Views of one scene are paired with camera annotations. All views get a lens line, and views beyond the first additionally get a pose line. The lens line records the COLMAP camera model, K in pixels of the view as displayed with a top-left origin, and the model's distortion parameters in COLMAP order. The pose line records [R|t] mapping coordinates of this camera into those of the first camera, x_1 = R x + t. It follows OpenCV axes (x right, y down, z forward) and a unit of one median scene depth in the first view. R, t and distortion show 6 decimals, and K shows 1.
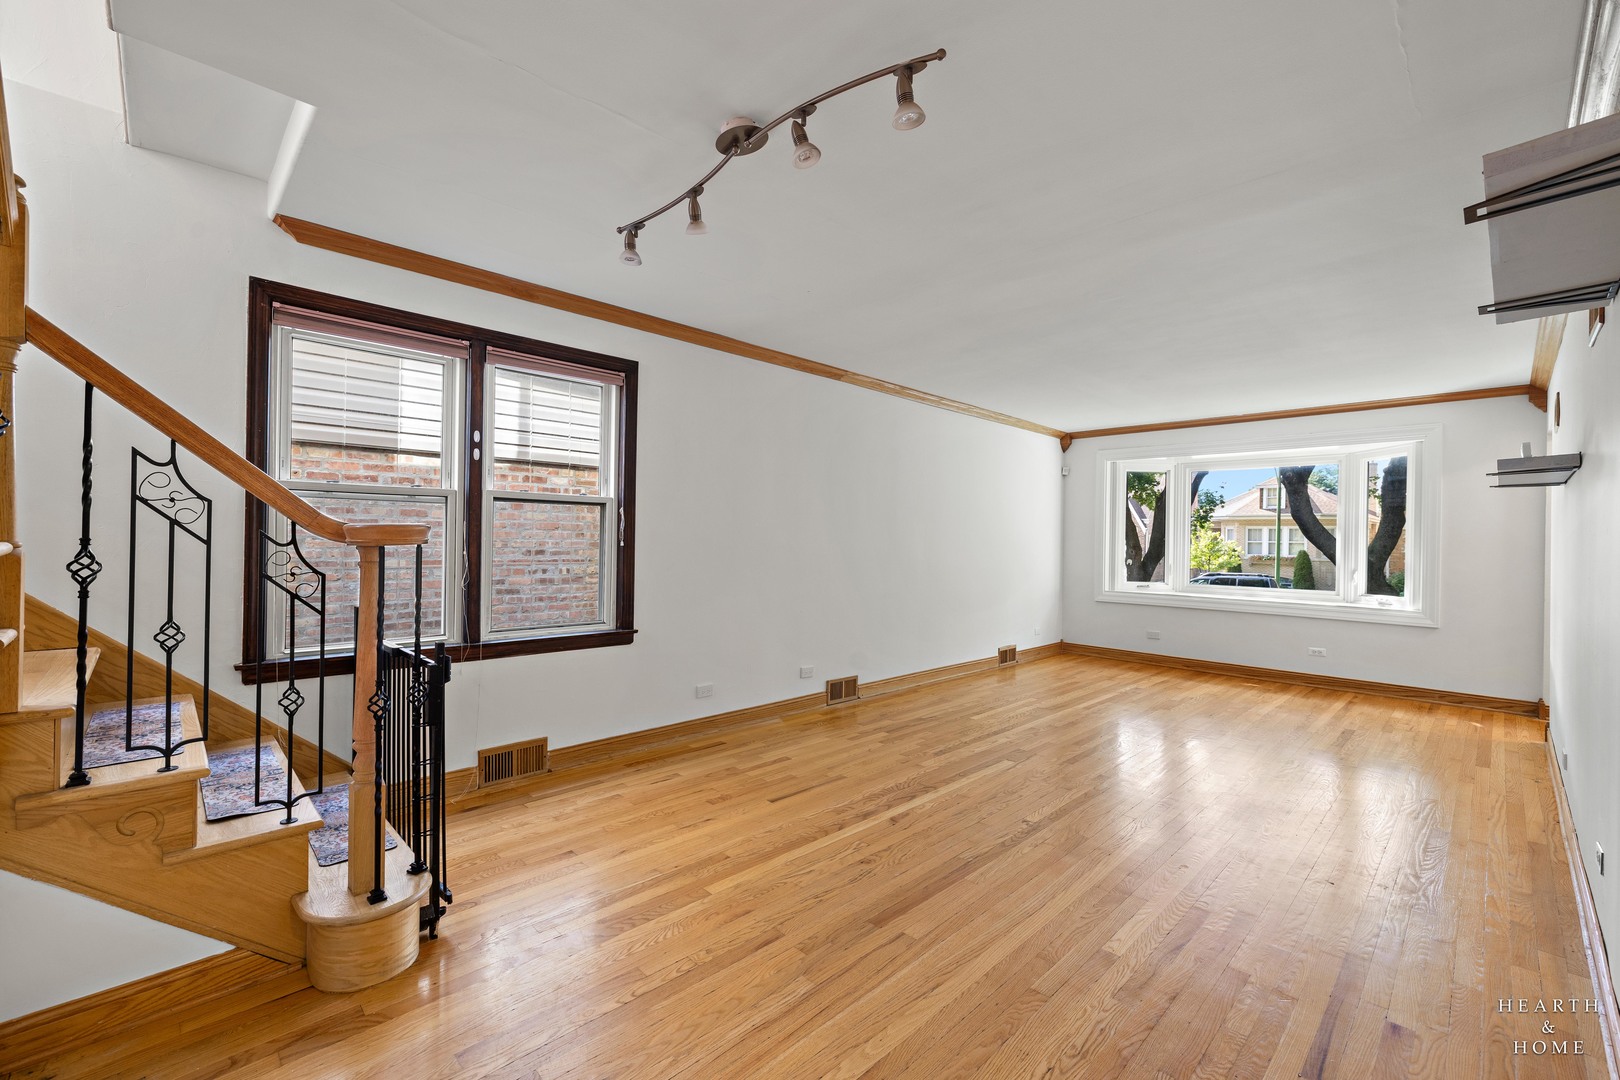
lens RADIAL K [[683.7, 0, 815.3], [0, 683.7, 535.8], [0, 0, 1]] dist [-0.002923, 0.000540]
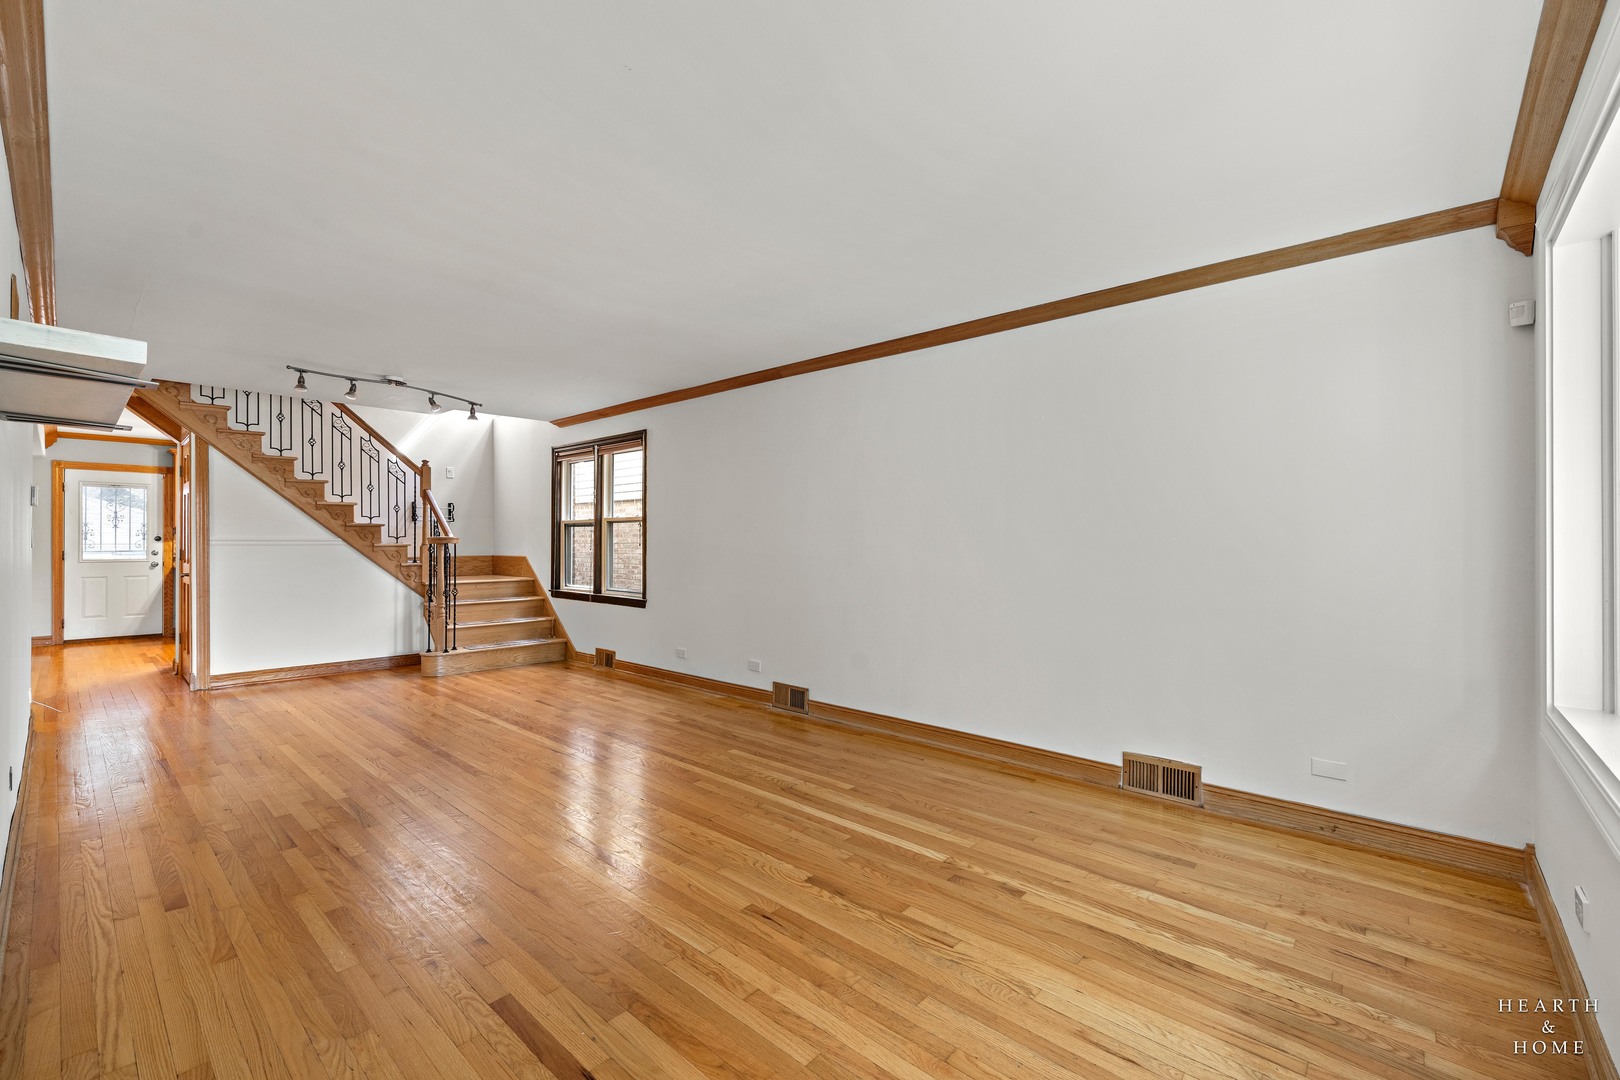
lens RADIAL K [[683.7, 0, 803.8], [0, 683.7, 554.6], [0, 0, 1]] dist [-0.002923, 0.000540]
pose [[0.036344, -0.000049, -0.999339, 1.123748], [0.004068, 0.999992, 0.000099, 0.030949], [0.999331, -0.004069, 0.036344, 1.117483]]
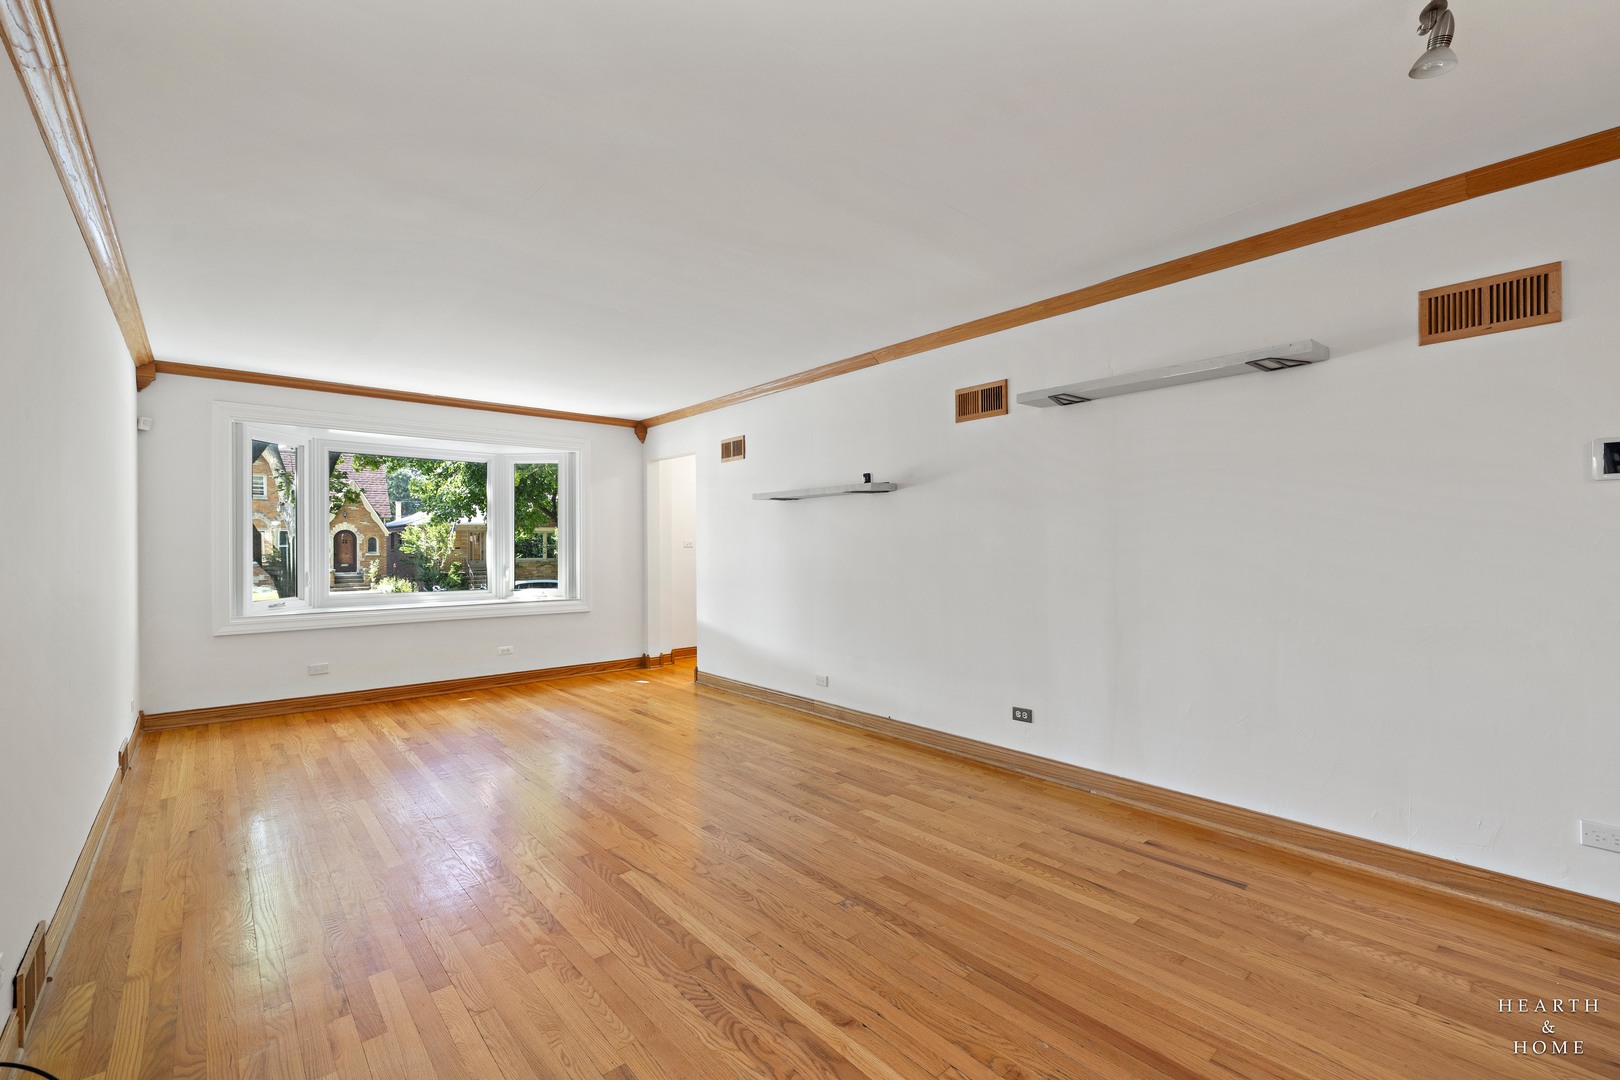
lens RADIAL K [[683.7, 0, 815.8], [0, 683.7, 533.8], [0, 0, 1]] dist [-0.002923, 0.000540]
pose [[0.063699, -0.000455, 0.997969, -0.312208], [-0.000113, 1.000000, 0.000463, 0.000094], [-0.997969, -0.000142, 0.063699, 0.662144]]
